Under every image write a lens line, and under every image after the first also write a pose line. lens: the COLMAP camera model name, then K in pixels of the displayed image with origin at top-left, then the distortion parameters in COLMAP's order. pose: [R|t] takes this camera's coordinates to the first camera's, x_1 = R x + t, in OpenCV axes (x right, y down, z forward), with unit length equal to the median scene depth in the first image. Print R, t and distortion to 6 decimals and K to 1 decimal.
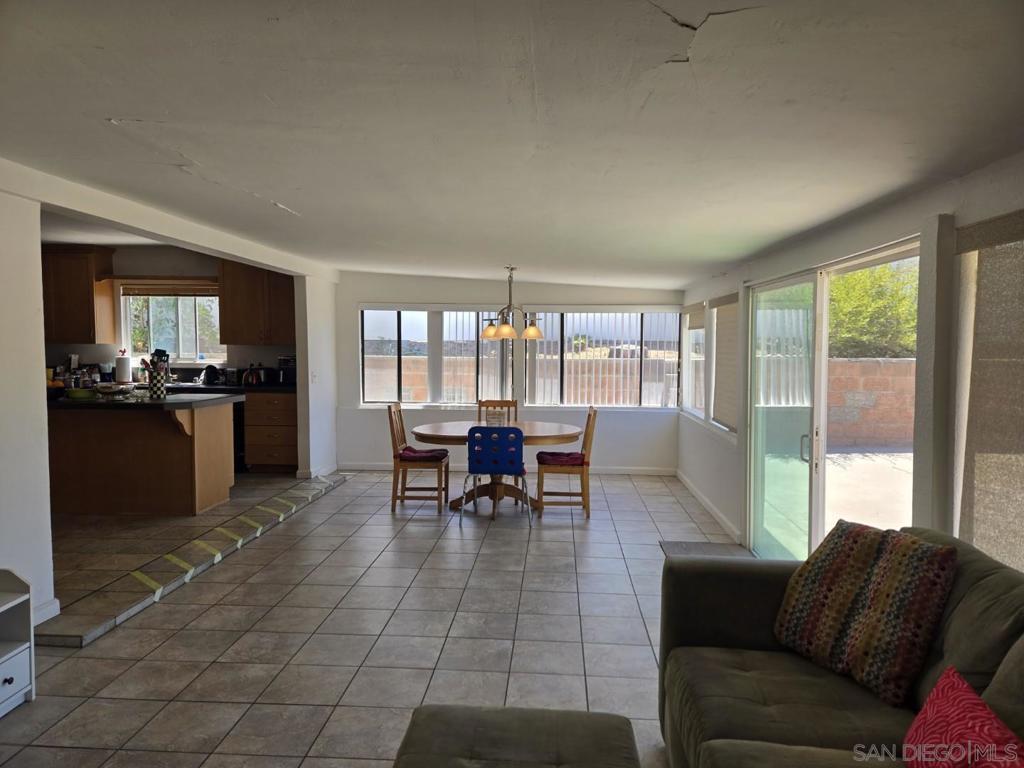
lens RADIAL K [[687.7, 0, 510.7], [0, 687.7, 383.4], [0, 0, 1]] dist [0.006250, 0.000679]
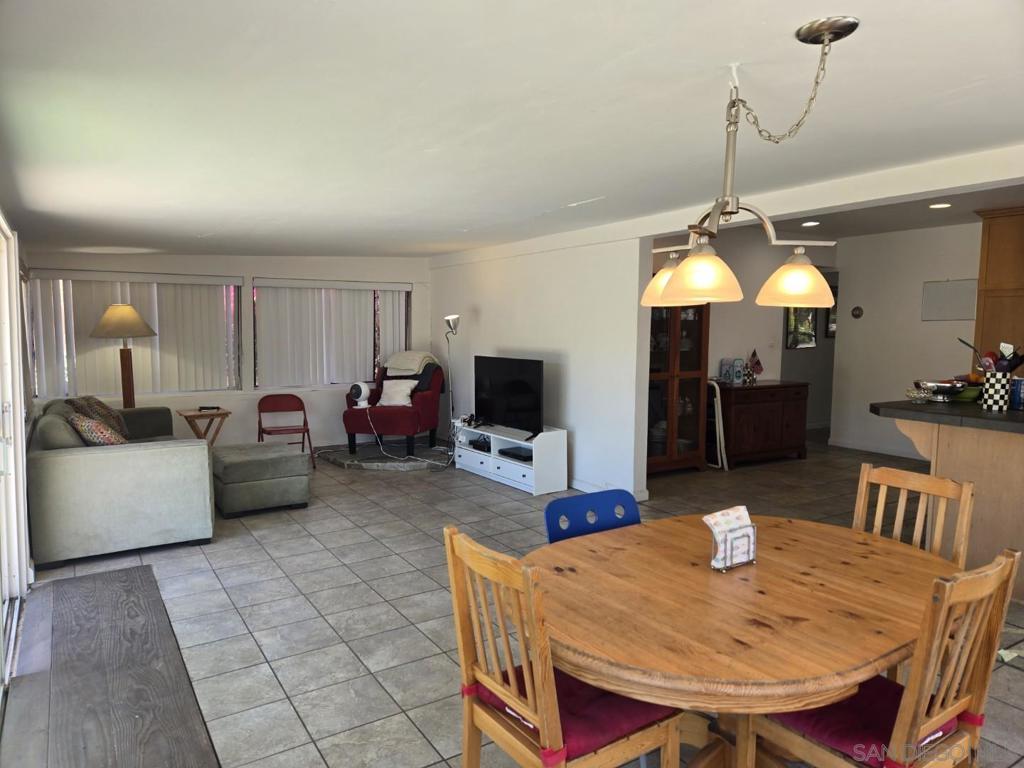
lens RADIAL K [[687.7, 0, 510.5], [0, 687.7, 387.1], [0, 0, 1]] dist [0.006250, 0.000679]
pose [[-0.811864, 0.044422, -0.582154, 0.394398], [-0.035666, 0.991466, 0.125395, -0.086073], [0.582756, 0.122566, -0.803351, 1.807406]]
